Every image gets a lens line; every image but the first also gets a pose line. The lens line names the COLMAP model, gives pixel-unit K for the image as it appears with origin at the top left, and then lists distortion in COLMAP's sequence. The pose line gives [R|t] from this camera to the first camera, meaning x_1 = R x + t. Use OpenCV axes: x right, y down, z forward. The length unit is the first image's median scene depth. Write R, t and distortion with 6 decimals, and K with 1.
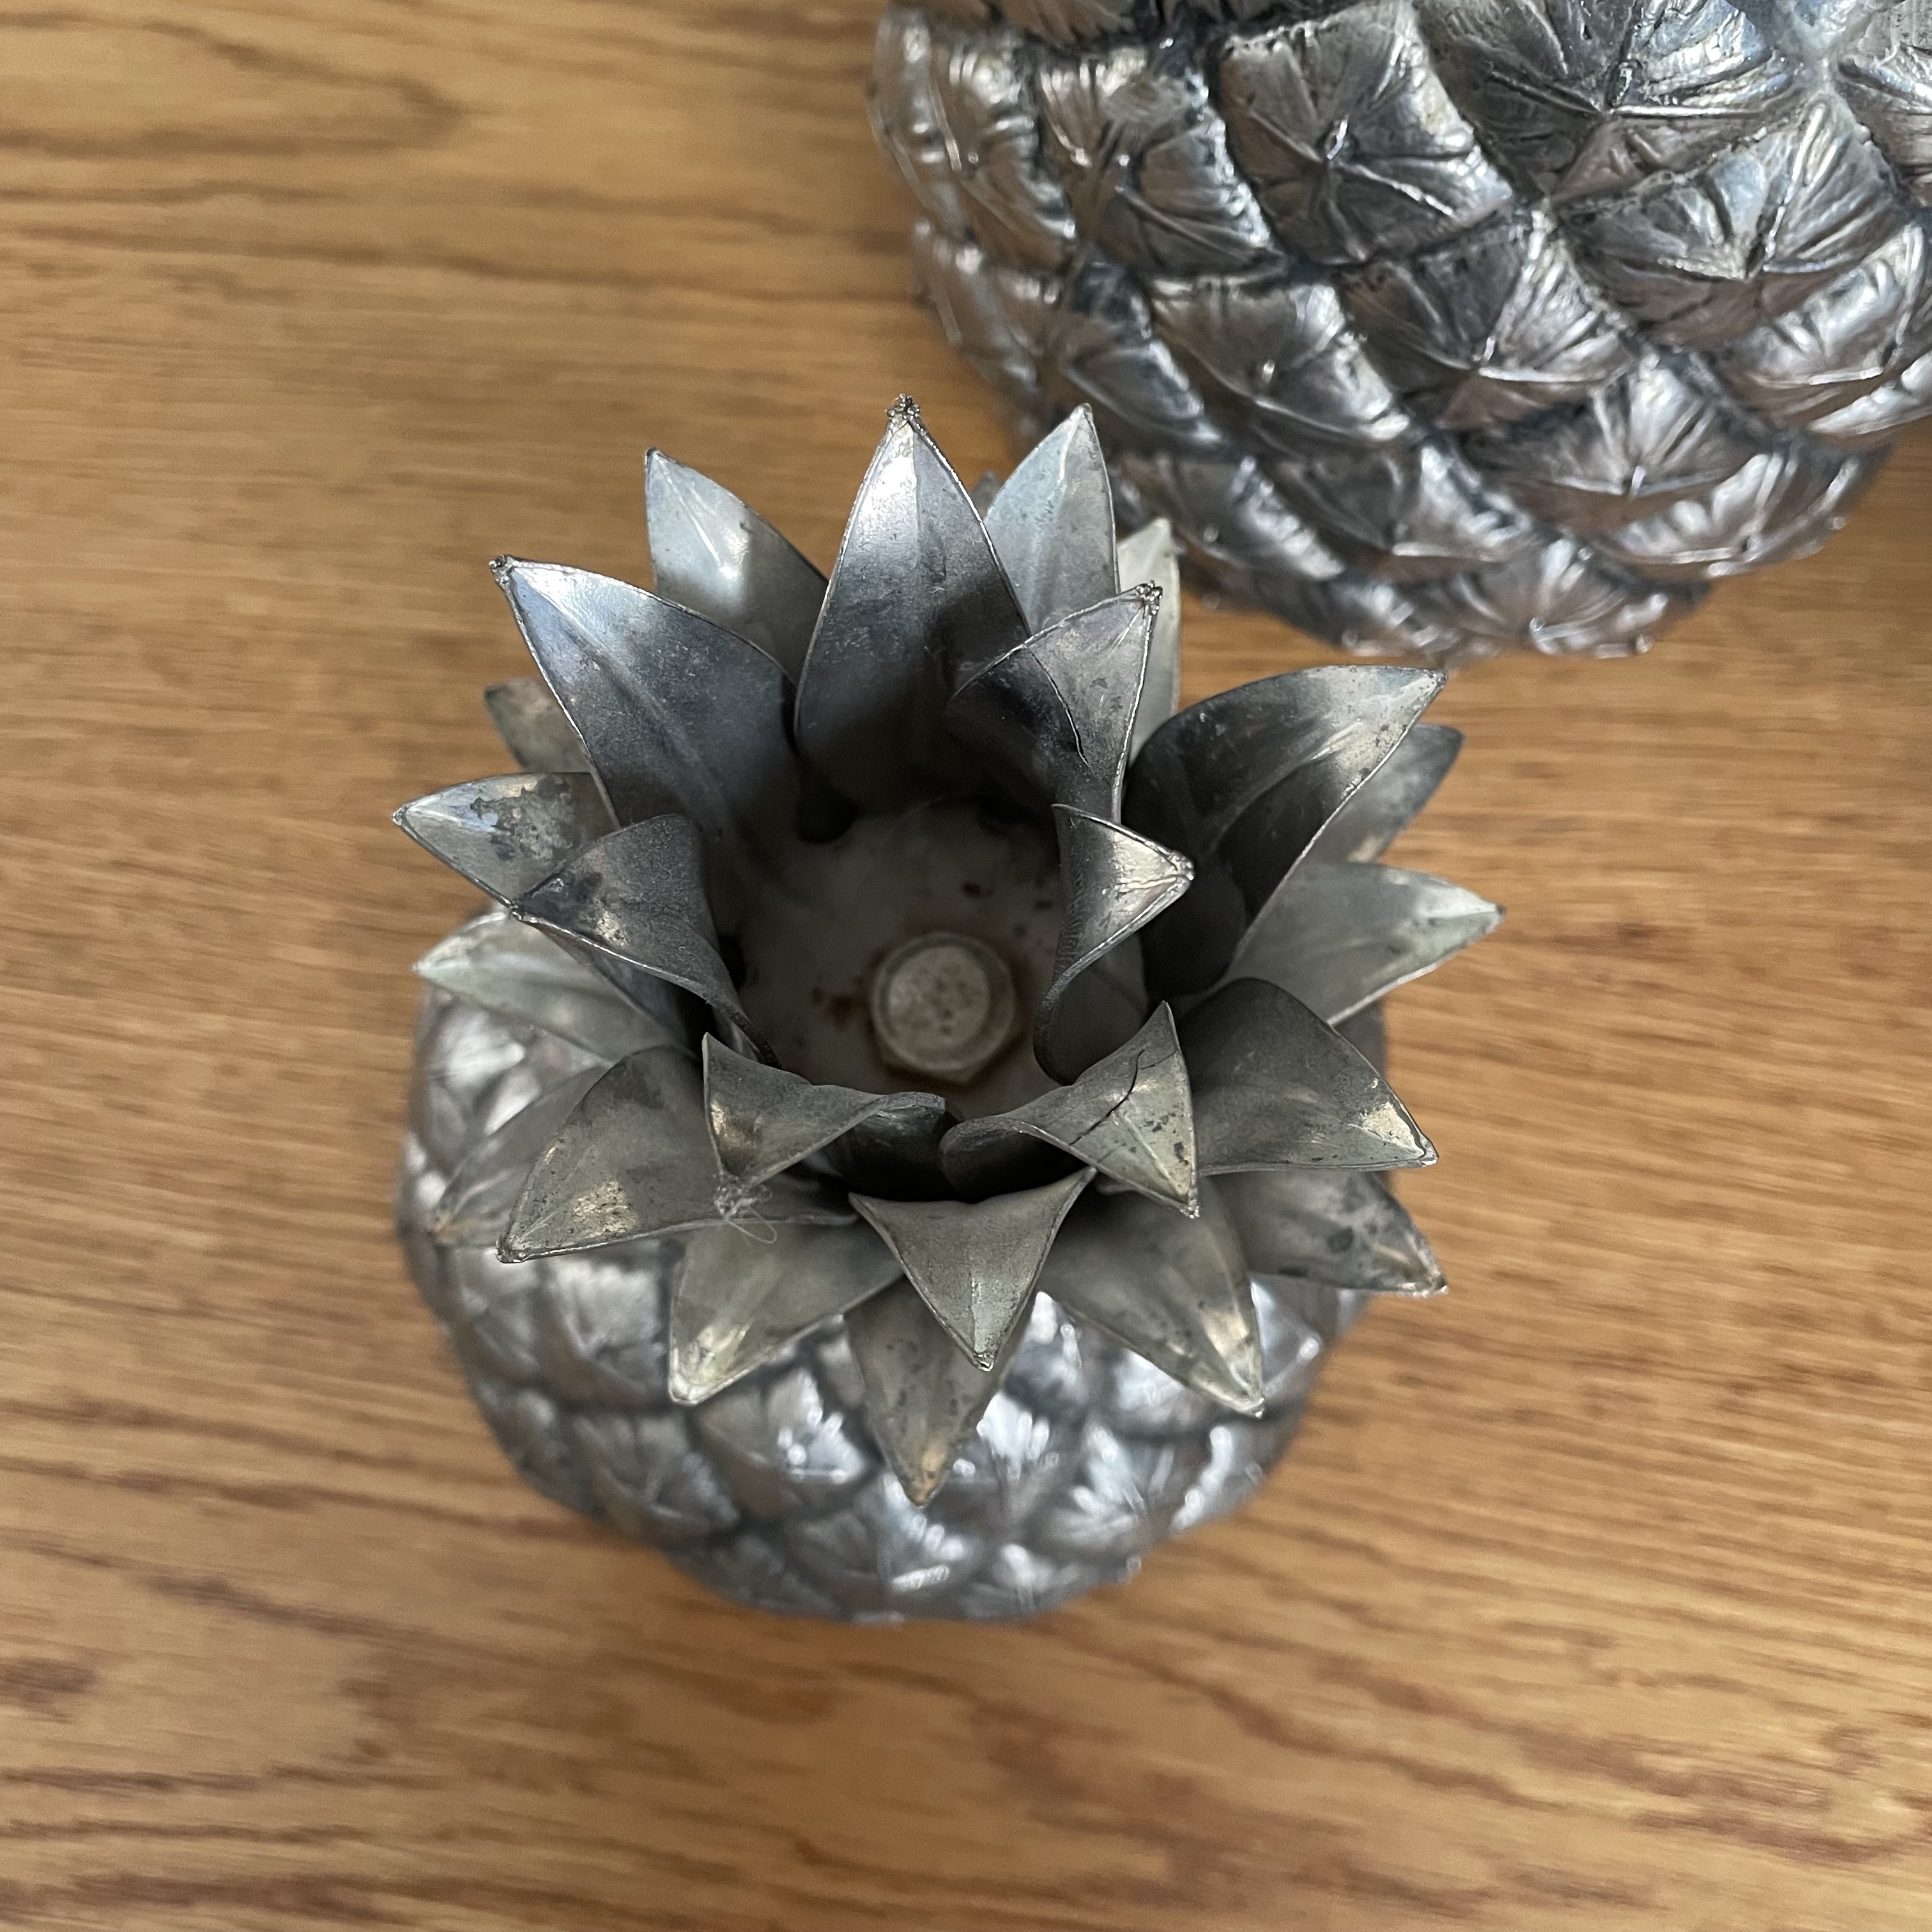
lens RADIAL K [[2041.6, 0, 966.0], [0, 2041.6, 966.0], [0, 0, 1]] dist [0.005169, -0.013304]
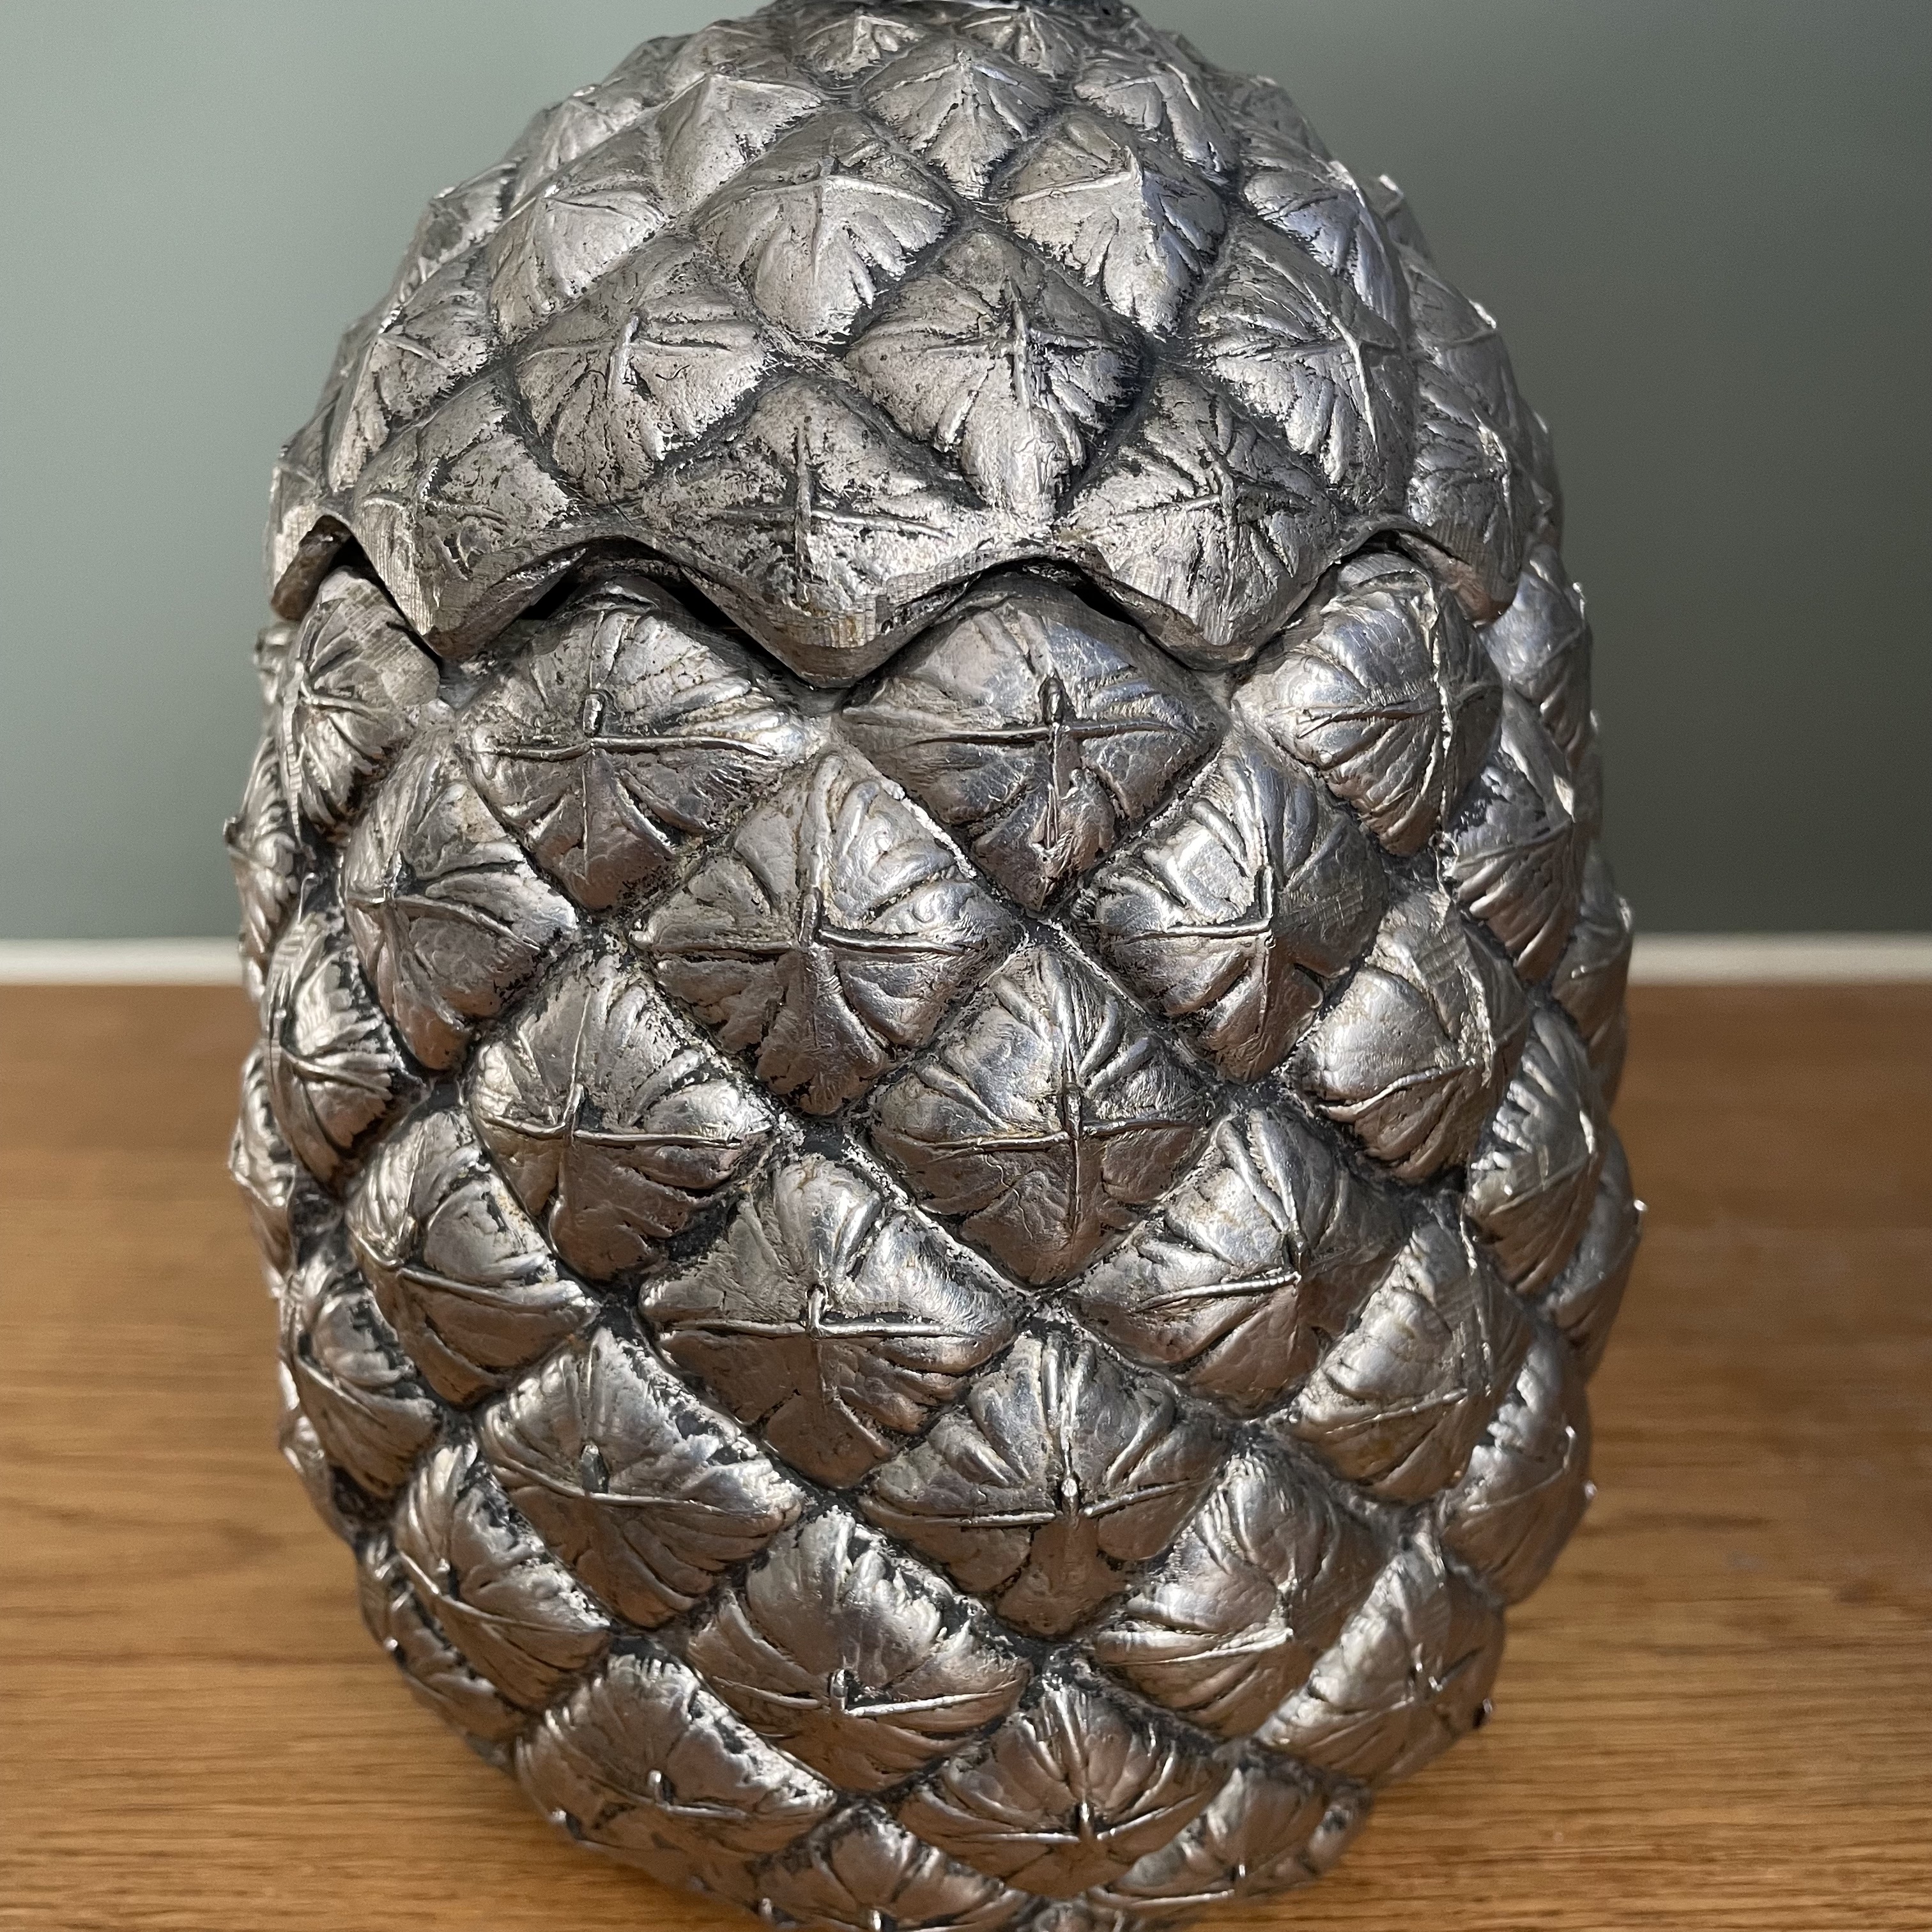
lens RADIAL K [[2006.9, 0, 966.0], [0, 2006.9, 966.0], [0, 0, 1]] dist [0.145854, -0.329860]
pose [[0.985851, -0.039130, -0.162996, 0.400312], [-0.117171, 0.534504, -0.837005, 0.253809], [0.119874, 0.844260, 0.522356, 0.387400]]
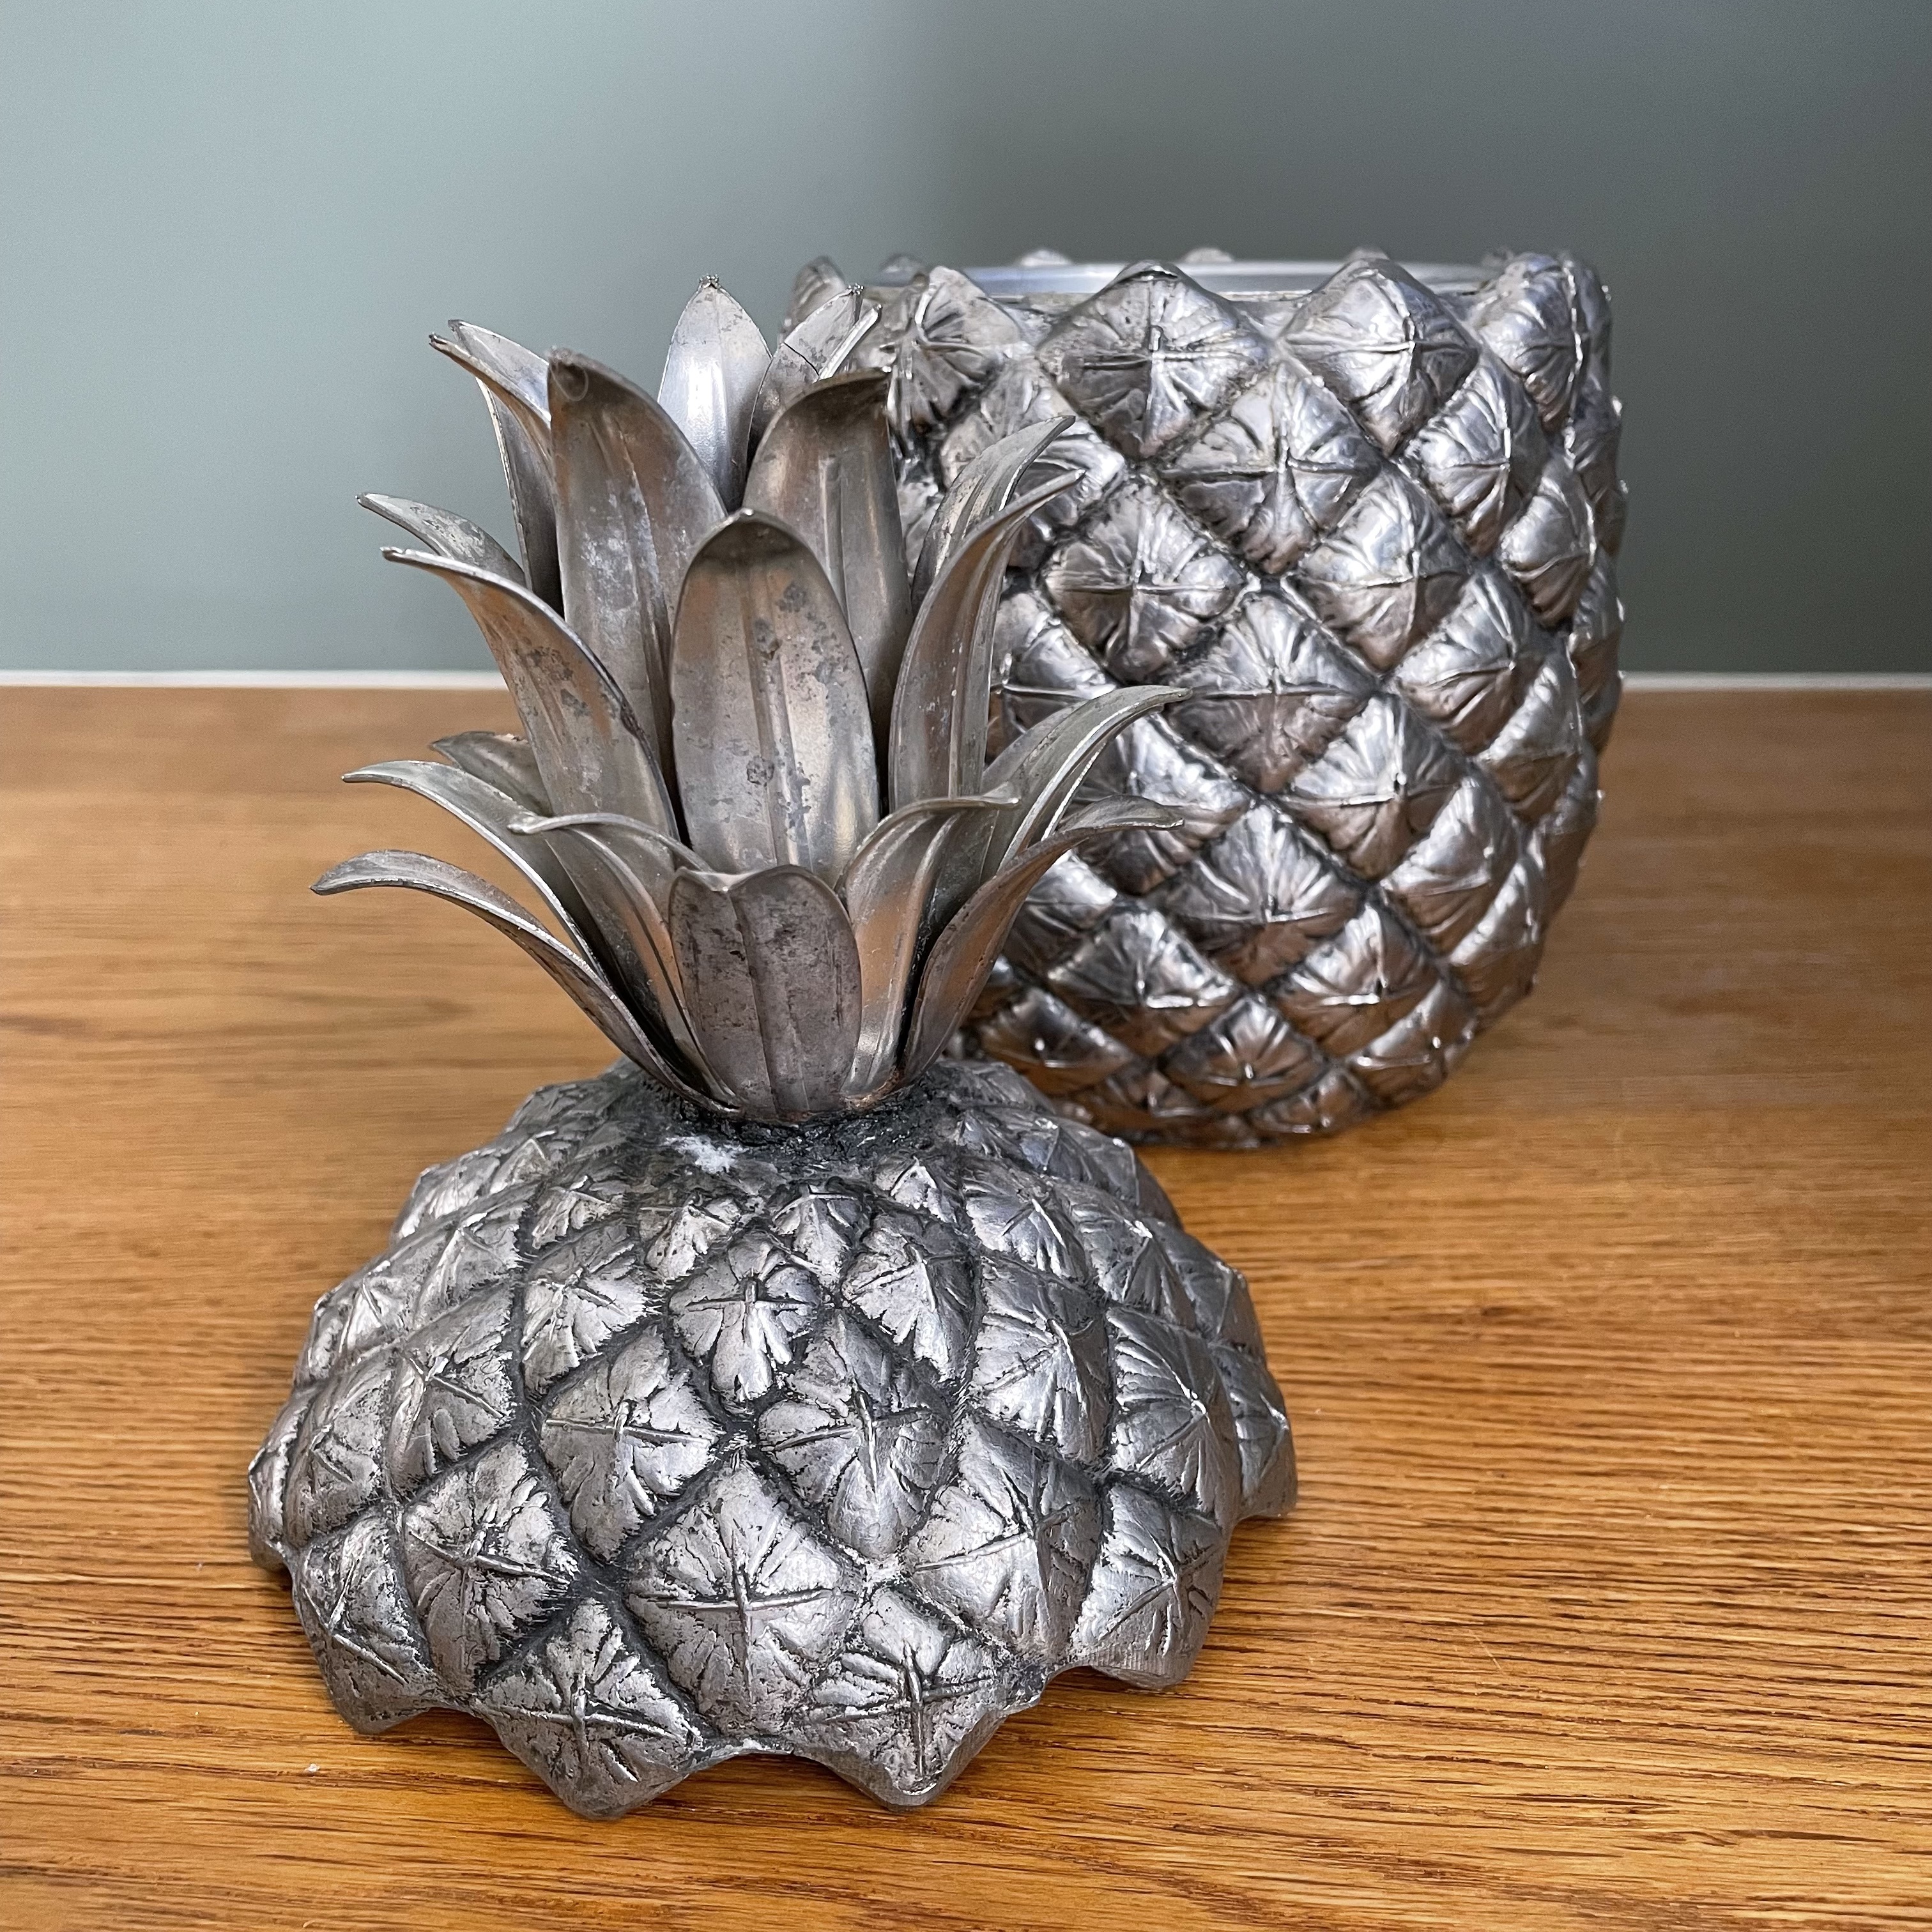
lens RADIAL K [[2006.9, 0, 966.0], [0, 2006.9, 966.0], [0, 0, 1]] dist [0.145854, -0.329860]
pose [[0.996562, -0.078349, 0.026923, 0.048307], [0.068526, 0.596927, -0.799364, 0.758902], [0.046558, 0.798461, 0.600244, 0.244766]]
